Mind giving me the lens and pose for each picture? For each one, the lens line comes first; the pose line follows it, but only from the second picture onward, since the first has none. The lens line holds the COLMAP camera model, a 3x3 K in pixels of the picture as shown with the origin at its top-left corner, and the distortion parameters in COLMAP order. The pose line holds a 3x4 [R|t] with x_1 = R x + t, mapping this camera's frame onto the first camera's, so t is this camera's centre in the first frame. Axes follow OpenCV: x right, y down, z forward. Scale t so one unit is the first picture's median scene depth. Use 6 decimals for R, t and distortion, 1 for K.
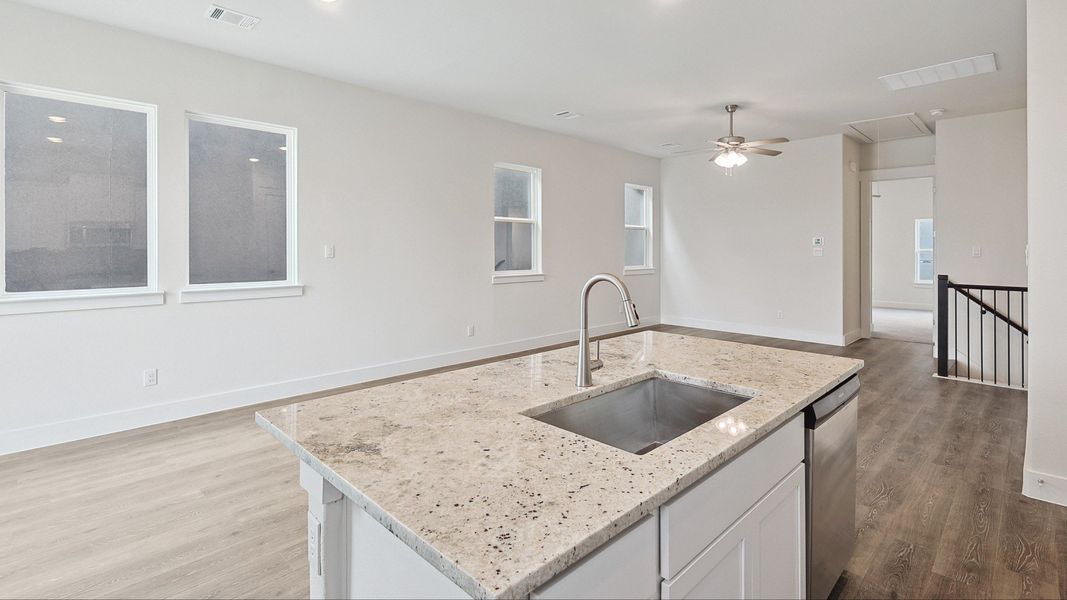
lens RADIAL K [[495.2, 0, 532.8], [0, 495.2, 235.8], [0, 0, 1]] dist [0.004275, -0.000018]
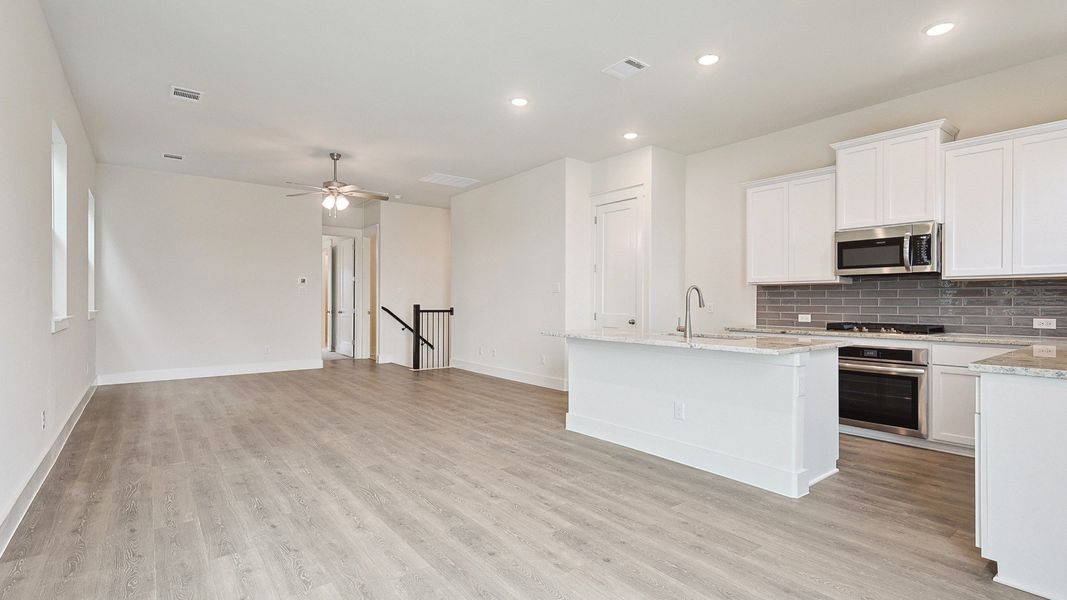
lens RADIAL K [[495.2, 0, 532.6], [0, 495.2, 297.3], [0, 0, 1]] dist [0.004275, -0.000018]
pose [[0.117726, 0.005824, 0.993029, -0.620964], [-0.030656, 0.999528, -0.002227, 0.044453], [-0.992573, -0.030180, 0.117849, 0.418049]]
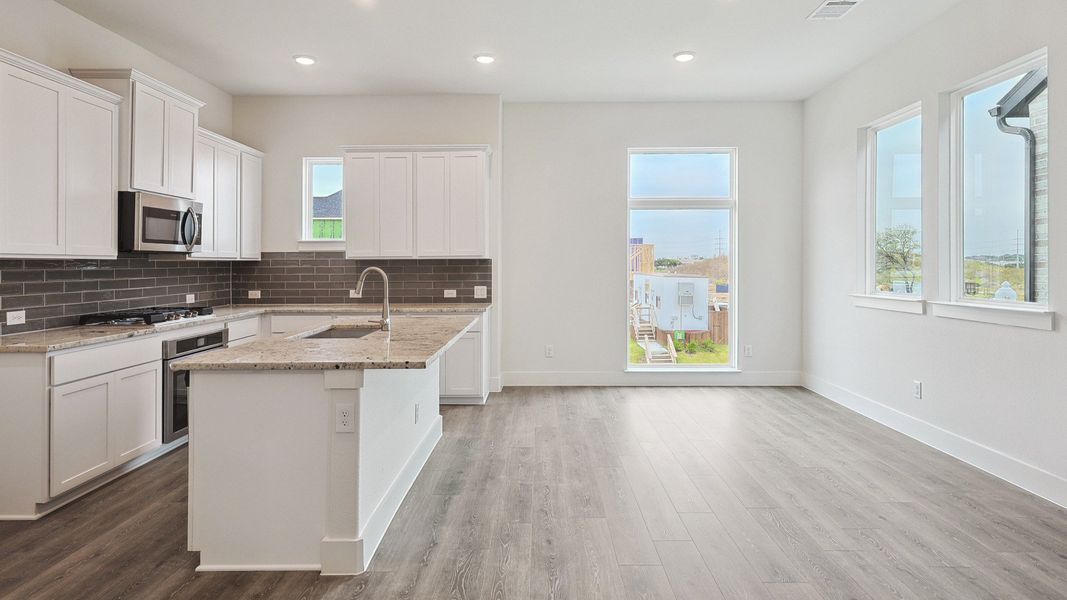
lens RADIAL K [[580.6, 0, 533.1], [0, 580.6, 261.3], [0, 0, 1]] dist [0.005522, -0.001983]
pose [[-0.713758, -0.003425, -0.700384, 0.348105], [0.021988, 0.999386, -0.027294, 0.035548], [0.700047, -0.034882, -0.713244, 0.839492]]
